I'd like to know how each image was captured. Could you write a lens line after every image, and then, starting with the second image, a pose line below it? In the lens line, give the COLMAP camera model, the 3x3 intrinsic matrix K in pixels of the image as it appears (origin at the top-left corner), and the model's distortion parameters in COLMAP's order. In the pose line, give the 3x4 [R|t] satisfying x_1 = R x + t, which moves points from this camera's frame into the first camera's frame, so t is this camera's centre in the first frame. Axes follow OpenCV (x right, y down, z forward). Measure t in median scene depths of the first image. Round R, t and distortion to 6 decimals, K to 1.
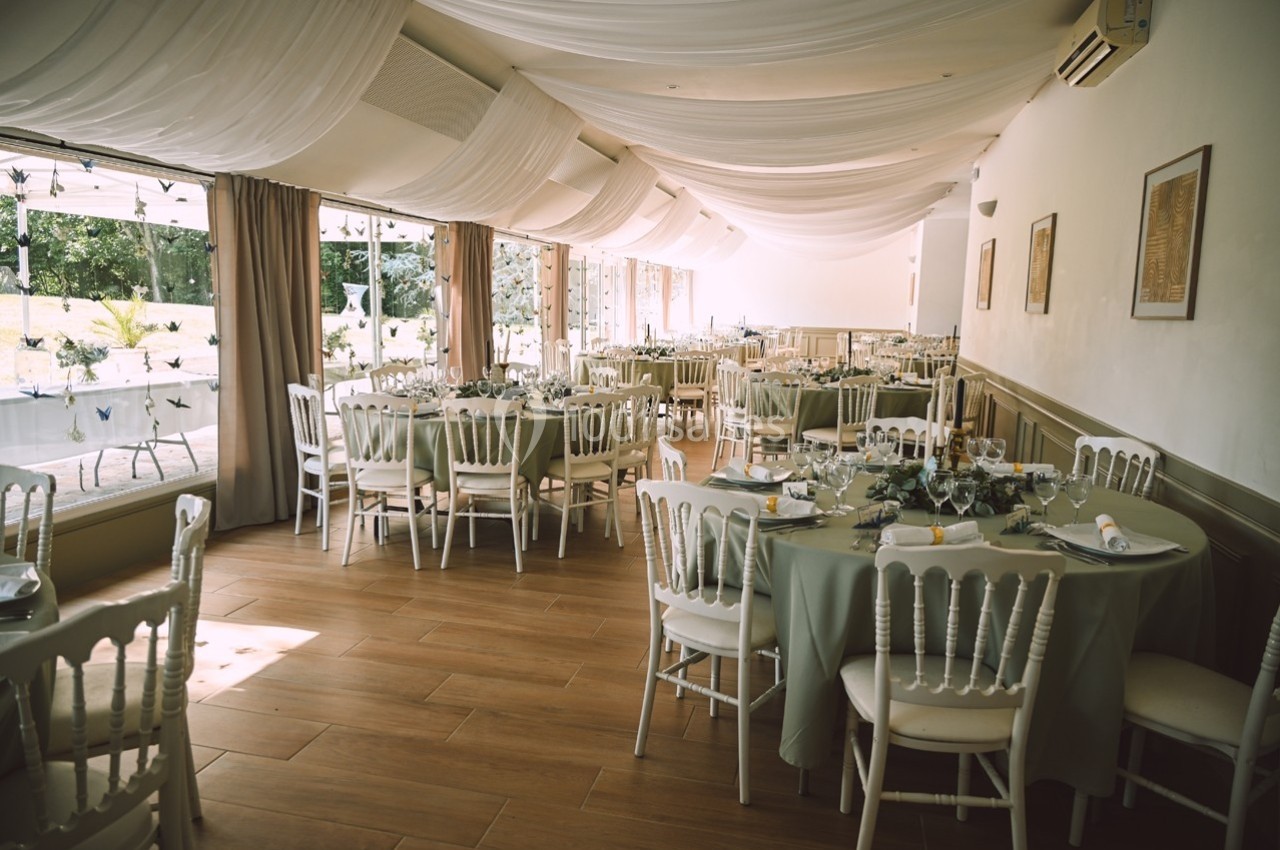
lens RADIAL K [[861.5, 0, 640.0], [0, 861.5, 425.0], [0, 0, 1]] dist [-0.019062, -0.001215]
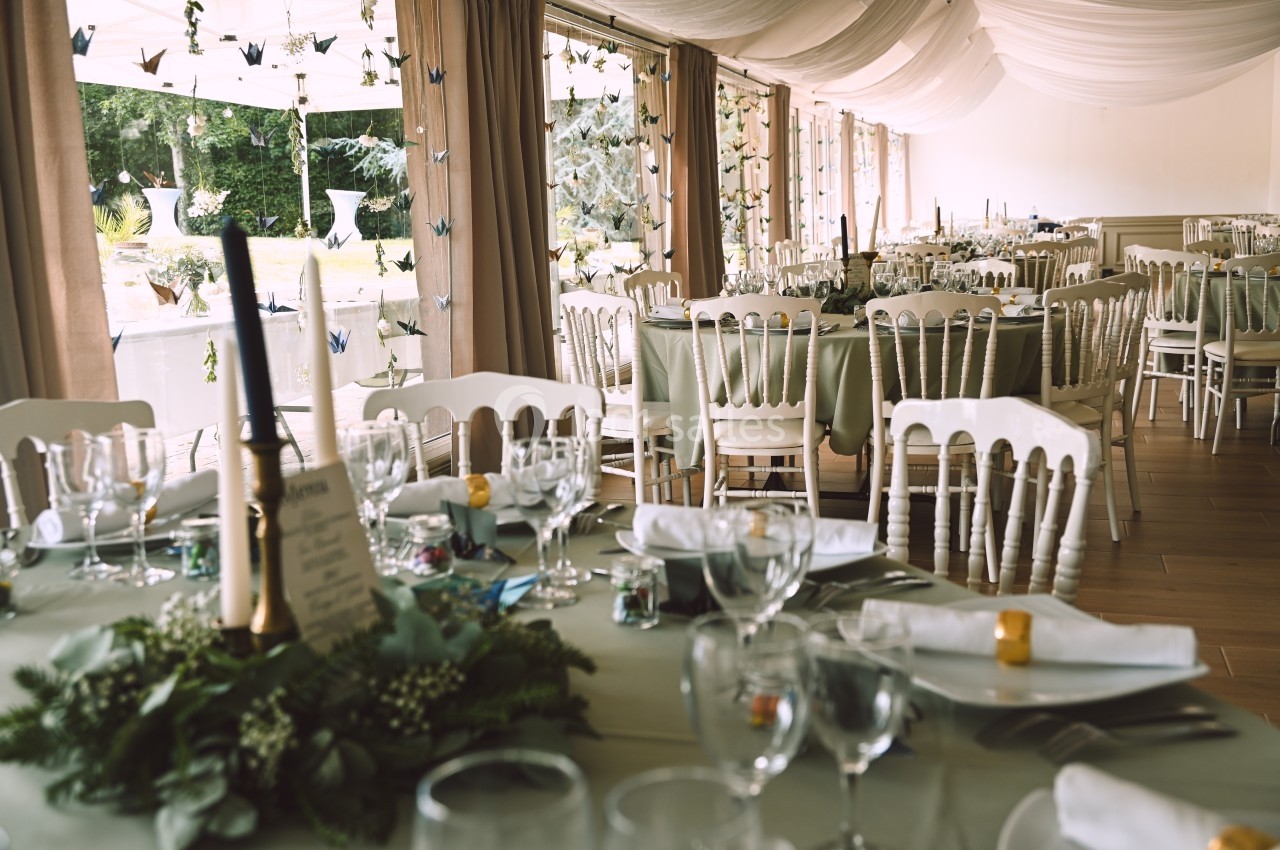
lens RADIAL K [[1342.6, 0, 640.0], [0, 1342.6, 425.0], [0, 0, 1]] dist [0.020112, 0.006185]
pose [[0.995114, -0.032394, -0.093267, -0.222235], [0.034328, 0.999226, 0.019205, 0.026595], [0.092573, -0.022313, 0.995456, 0.023347]]
